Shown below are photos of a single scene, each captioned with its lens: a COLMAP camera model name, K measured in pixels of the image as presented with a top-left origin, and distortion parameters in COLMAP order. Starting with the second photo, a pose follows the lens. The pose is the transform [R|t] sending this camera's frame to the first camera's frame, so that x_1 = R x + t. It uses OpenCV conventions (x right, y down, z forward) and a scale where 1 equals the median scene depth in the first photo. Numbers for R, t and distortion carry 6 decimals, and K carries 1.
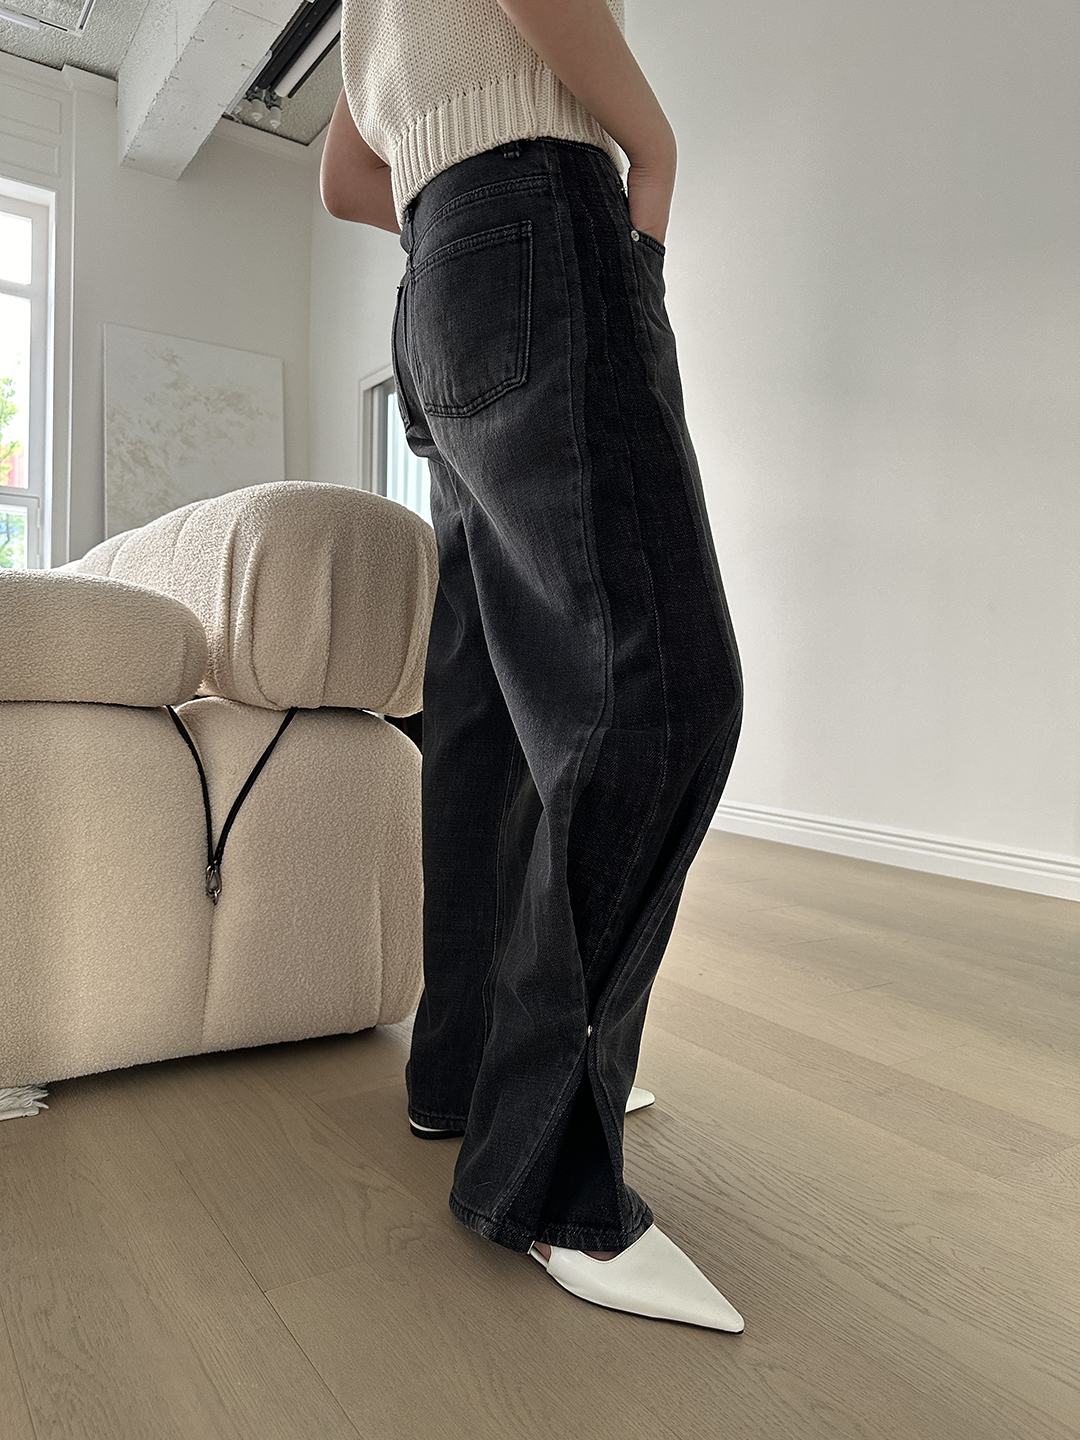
lens RADIAL K [[1061.1, 0, 540.0], [0, 1061.1, 720.0], [0, 0, 1]] dist [0.002099, -0.001704]
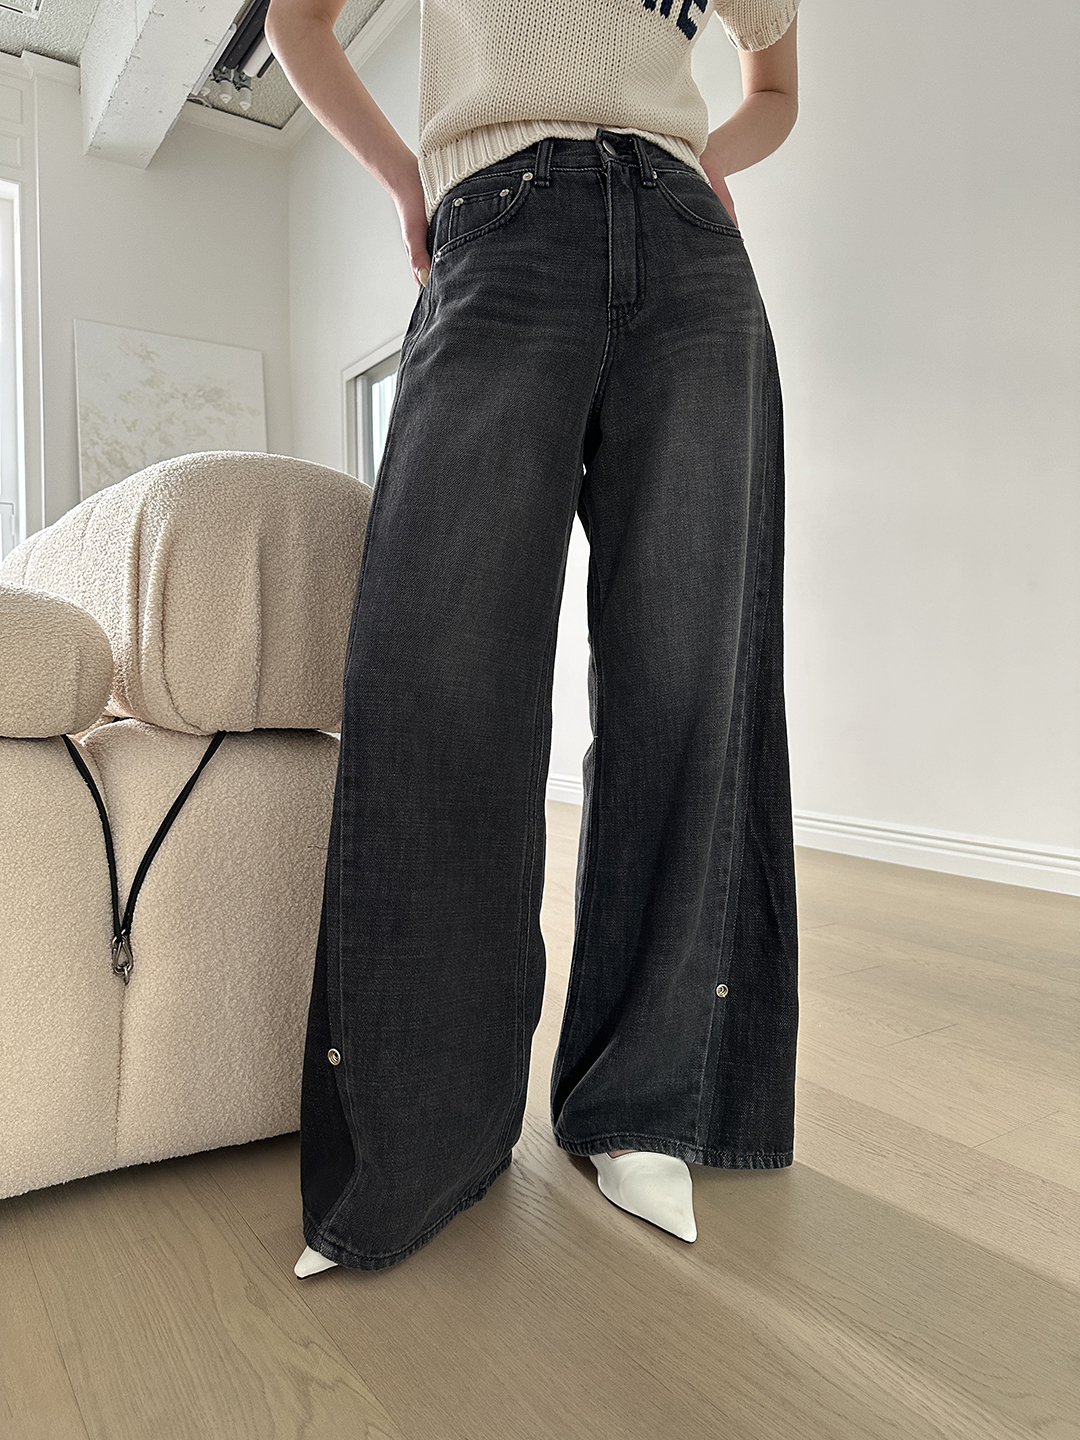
lens RADIAL K [[1059.3, 0, 540.0], [0, 1059.3, 720.0], [0, 0, 1]] dist [-0.008128, 0.004359]
pose [[0.999479, -0.032006, -0.004168, 0.012259], [0.032028, 0.999473, 0.005311, -0.017092], [0.003996, -0.005442, 0.999977, 0.203547]]
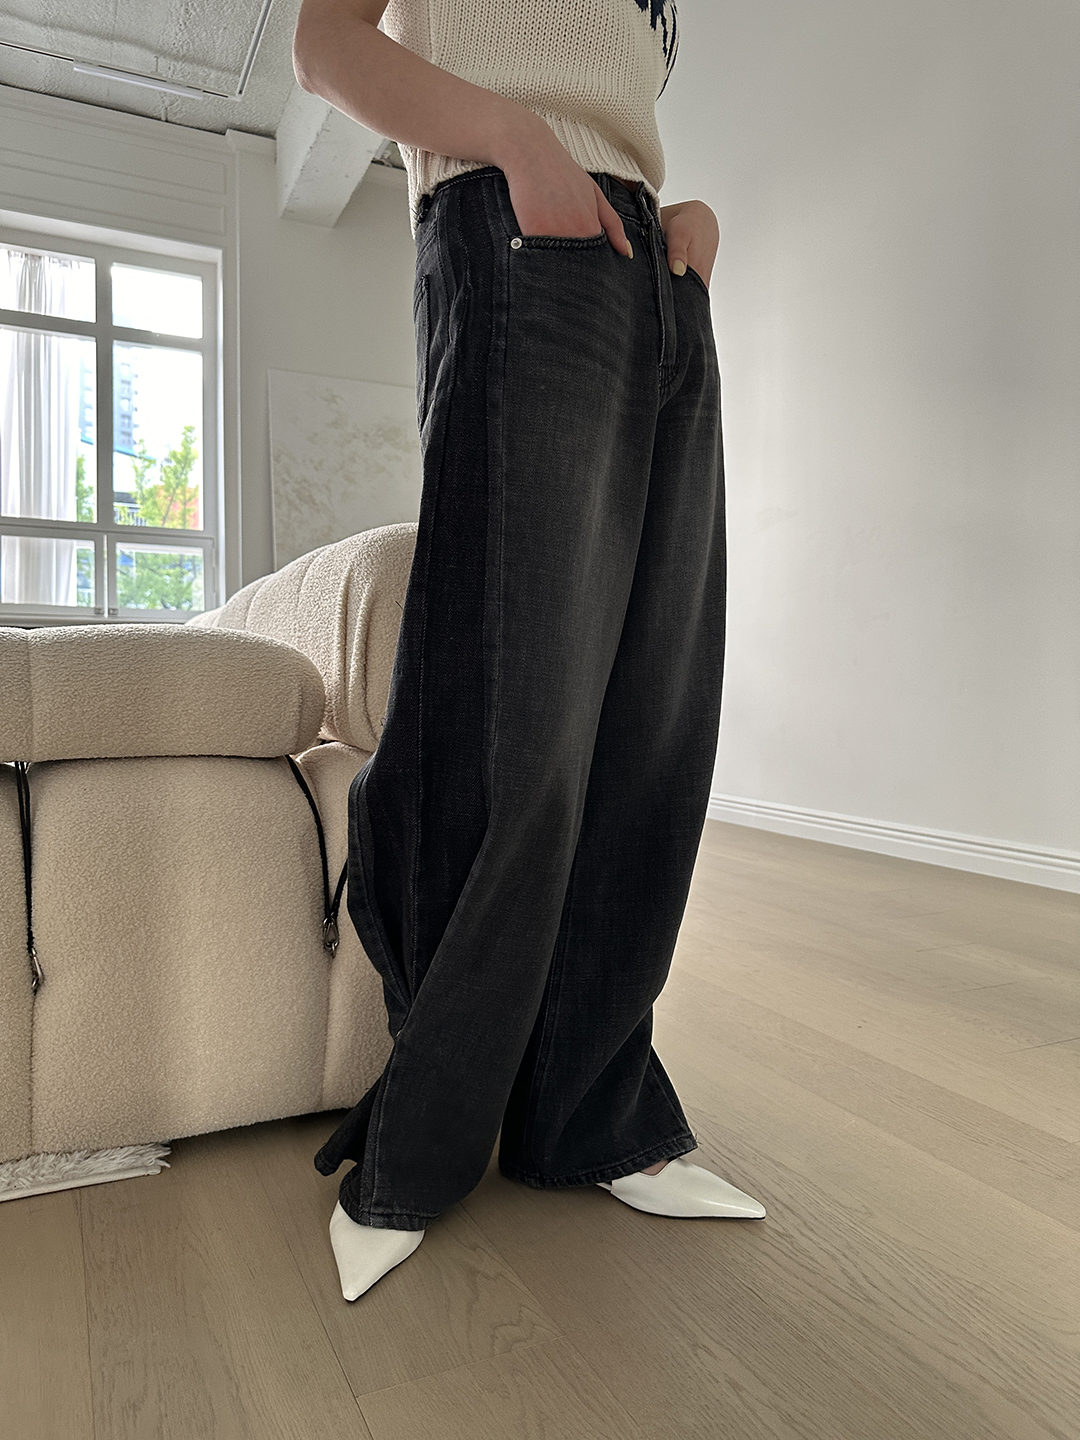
lens RADIAL K [[1057.6, 0, 546.3], [0, 1057.6, 707.2], [0, 0, 1]] dist [0.042096, -0.042700]
pose [[0.988088, -0.029000, -0.151134, 0.042470], [0.025191, 0.999316, -0.027059, -0.025234], [0.151815, 0.022929, 0.988143, 0.050722]]
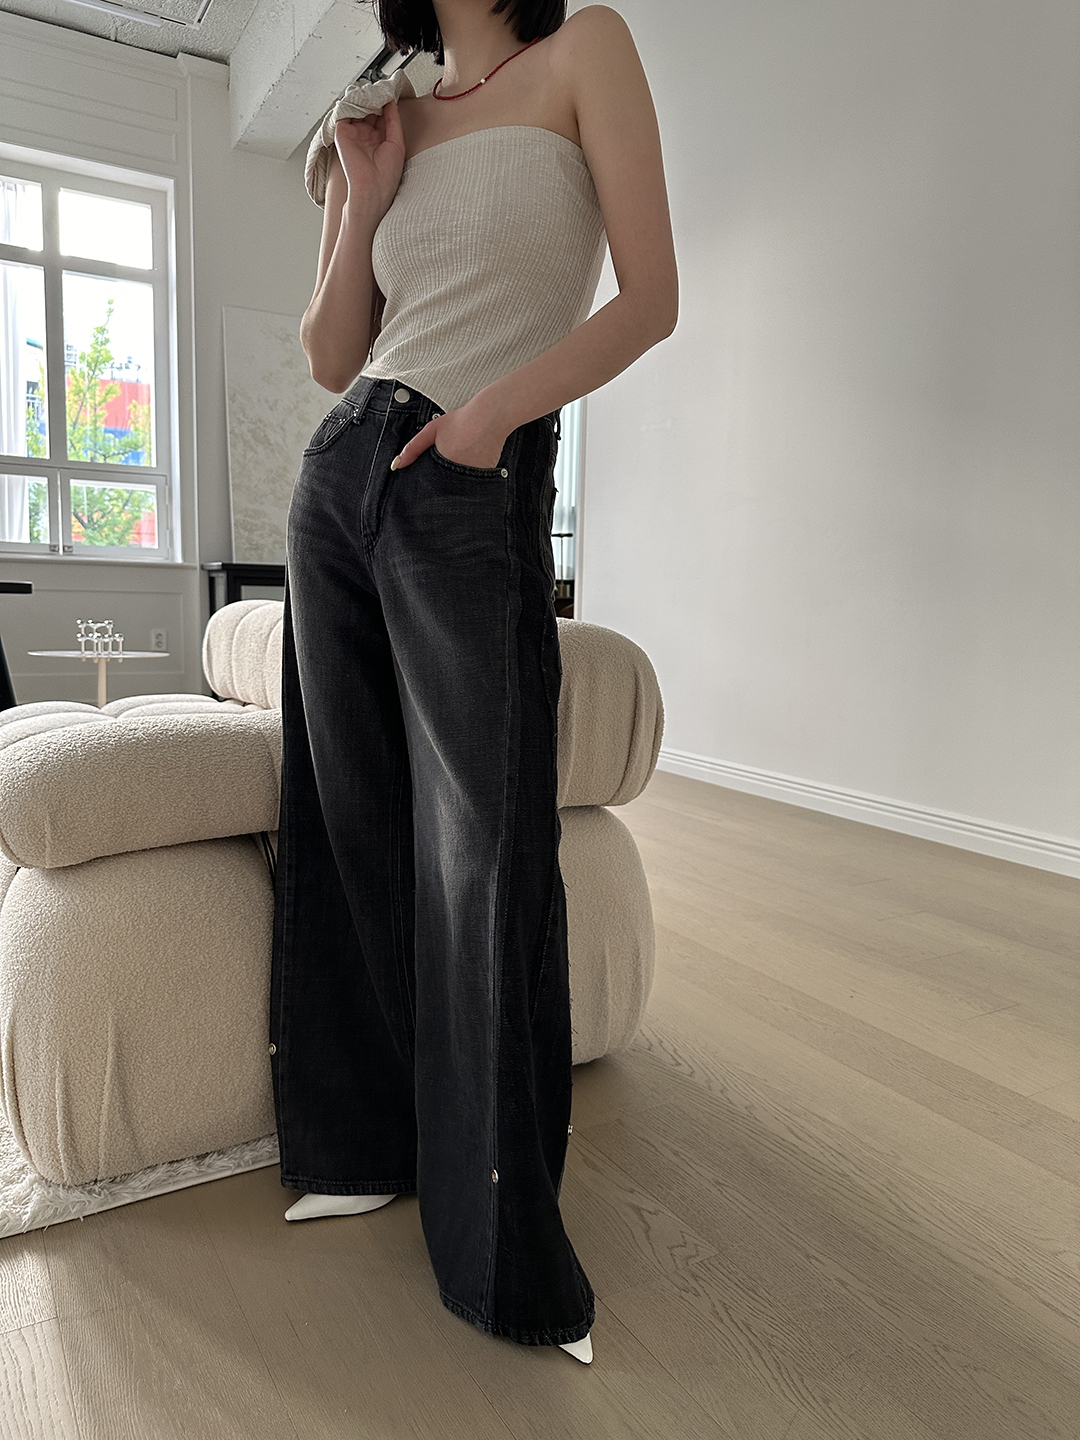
lens RADIAL K [[1057.6, 0, 546.3], [0, 1057.6, 707.2], [0, 0, 1]] dist [0.042096, -0.042700]
pose [[0.998215, -0.005933, -0.059424, -0.154698], [0.009899, 0.997727, 0.066662, -0.218837], [0.058894, -0.067131, 0.996005, -0.233246]]
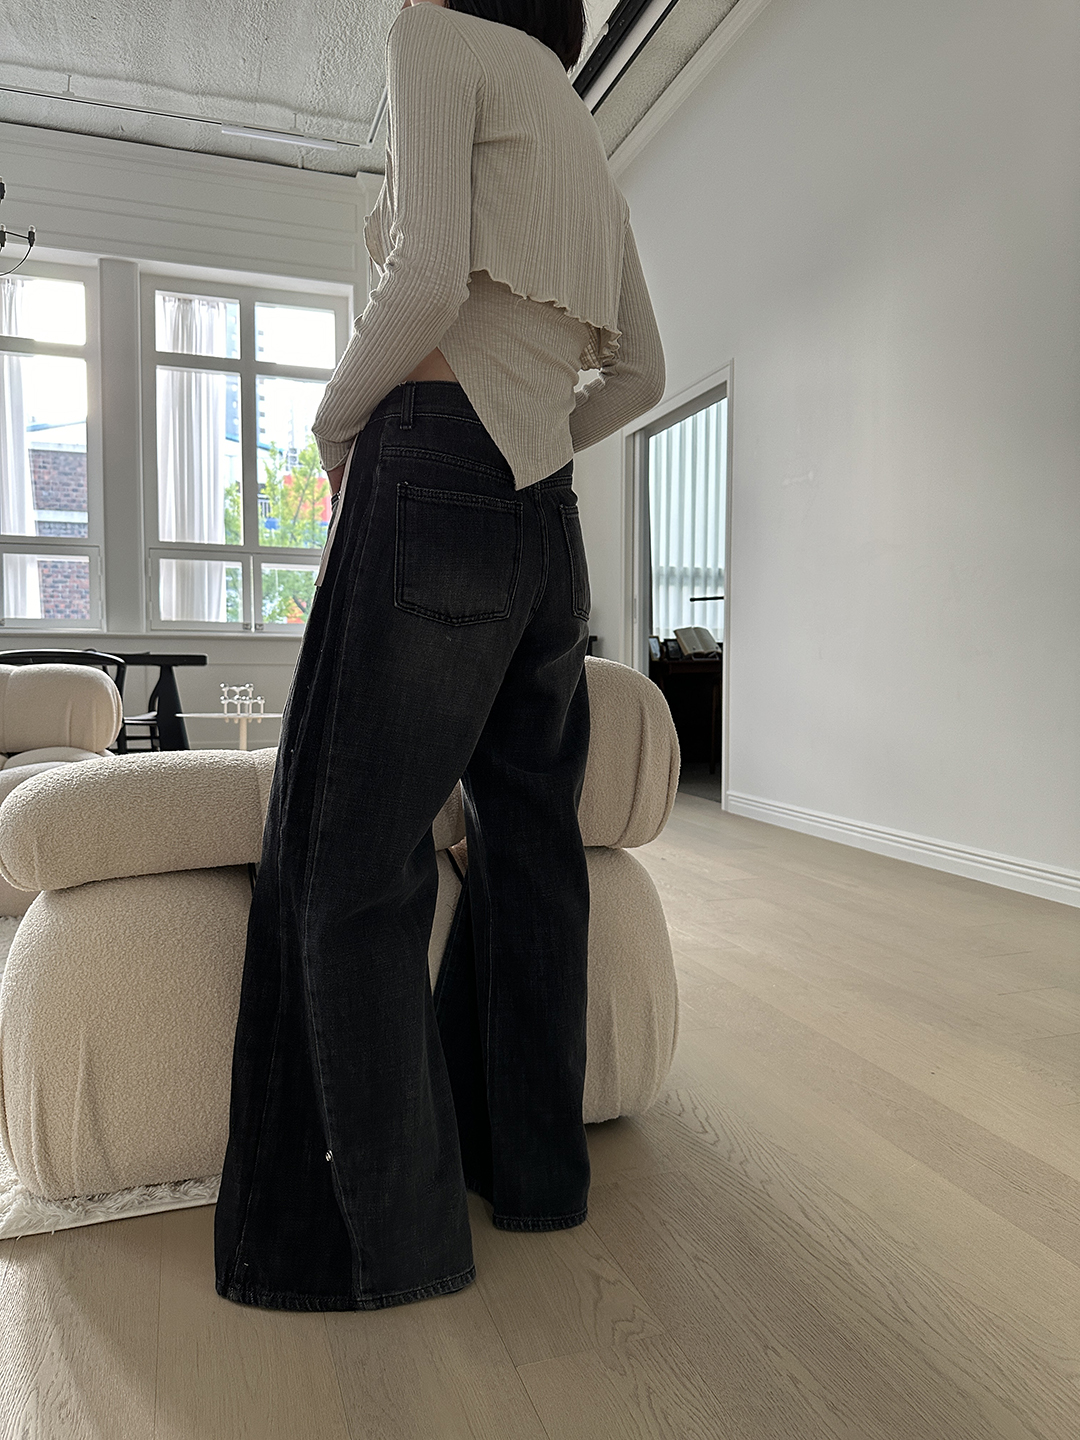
lens RADIAL K [[1058.4, 0, 536.4], [0, 1058.4, 712.7], [0, 0, 1]] dist [0.020732, -0.014307]
pose [[0.963868, -0.023284, -0.265361, 0.083961], [0.023504, 0.999721, -0.002347, -0.168045], [0.265342, -0.003975, 0.964146, -0.162620]]
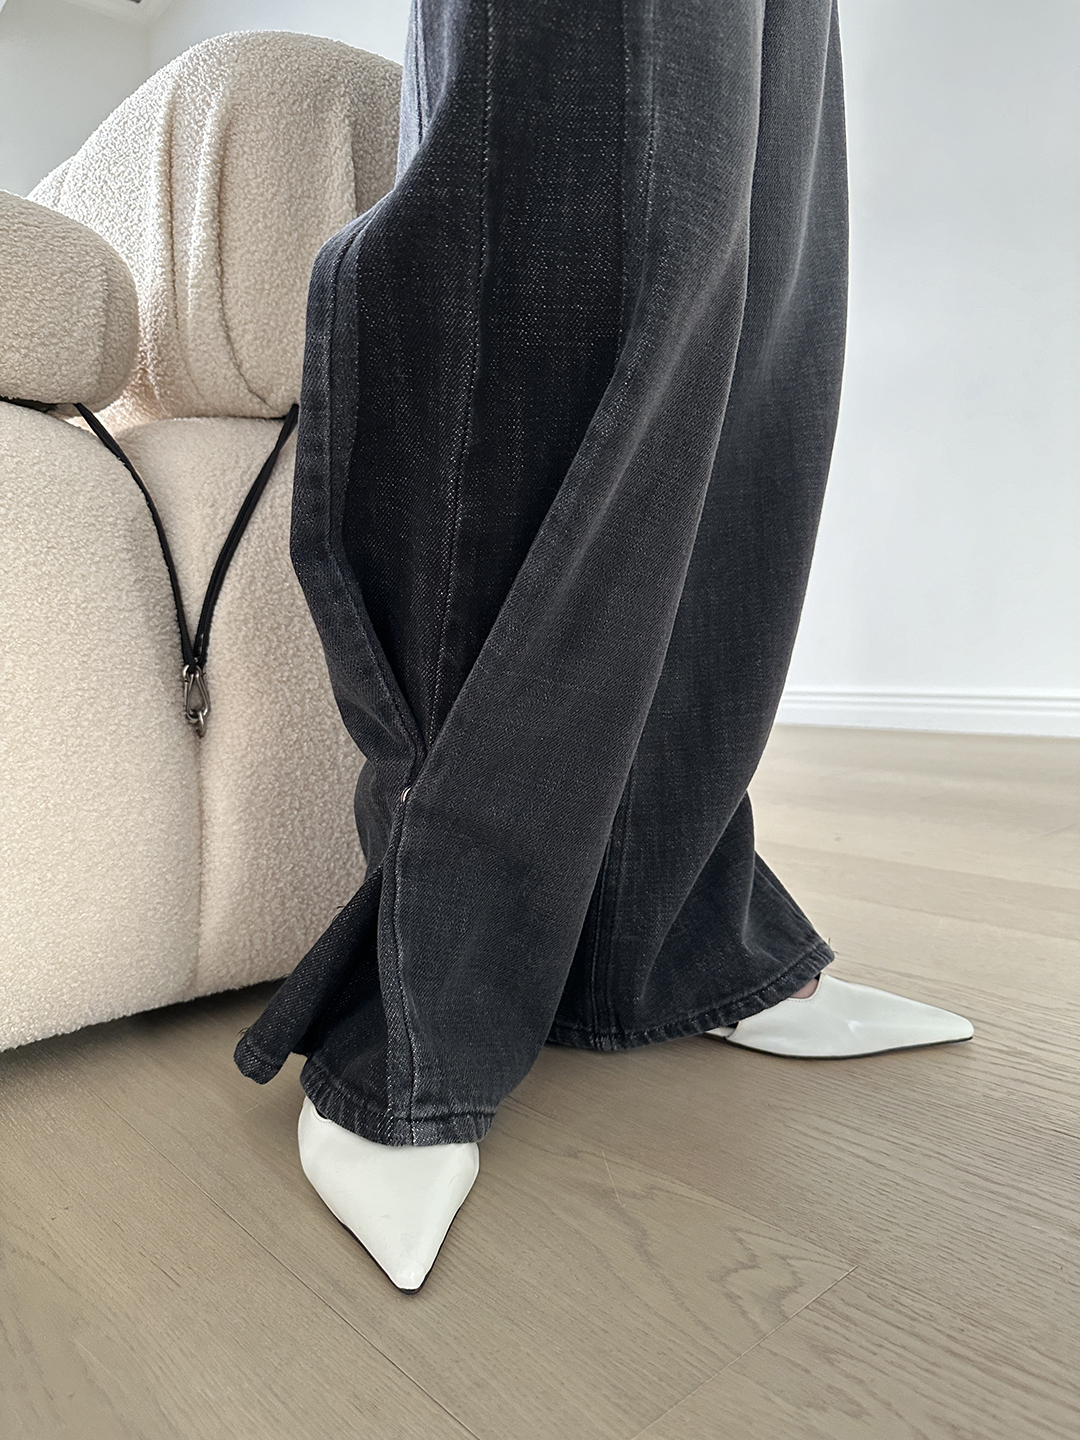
lens RADIAL K [[1032.9, 0, 548.0], [0, 1032.9, 747.9], [0, 0, 1]] dist [0.001676, -0.034772]
pose [[0.988167, -0.077222, 0.132525, -0.187046], [0.068951, 0.995440, 0.065915, 0.149152], [-0.137011, -0.055998, 0.988985, 0.406977]]
